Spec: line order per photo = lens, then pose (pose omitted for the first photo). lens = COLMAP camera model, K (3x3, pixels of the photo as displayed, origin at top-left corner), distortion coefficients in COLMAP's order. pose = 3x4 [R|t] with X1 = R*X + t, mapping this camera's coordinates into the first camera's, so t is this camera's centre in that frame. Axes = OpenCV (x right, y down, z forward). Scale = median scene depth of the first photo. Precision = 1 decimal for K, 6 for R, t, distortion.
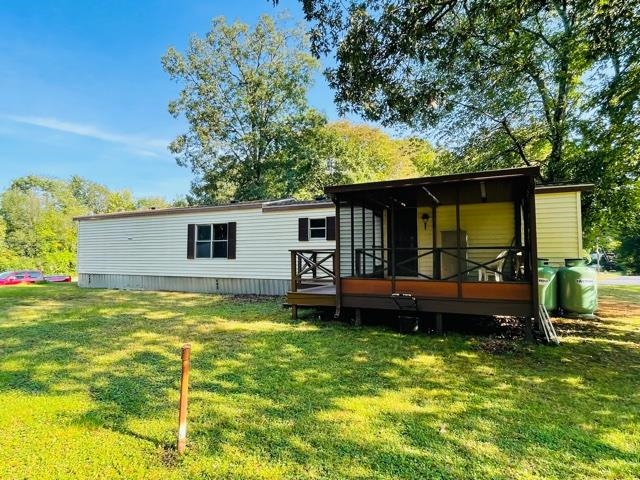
lens RADIAL K [[352.3, 0, 320.0], [0, 352.3, 240.0], [0, 0, 1]] dist [0.000374, 0.000022]
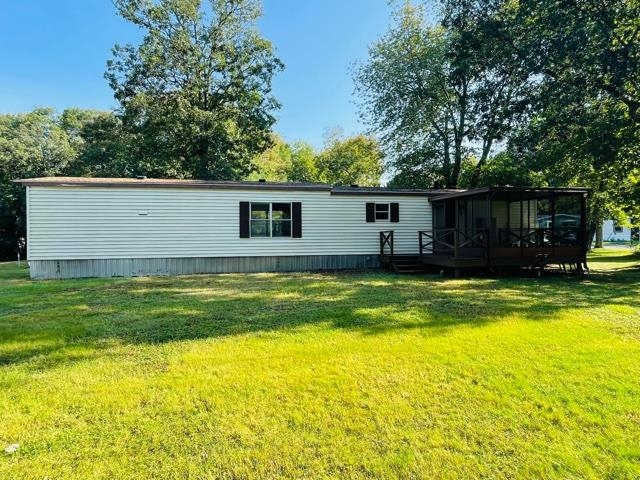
lens RADIAL K [[352.3, 0, 320.0], [0, 352.3, 240.0], [0, 0, 1]] dist [0.000374, 0.000022]
pose [[0.803498, -0.009338, 0.595234, -0.811905], [-0.019602, 0.998920, 0.042131, 0.015353], [-0.594985, -0.045519, 0.802447, 0.125947]]
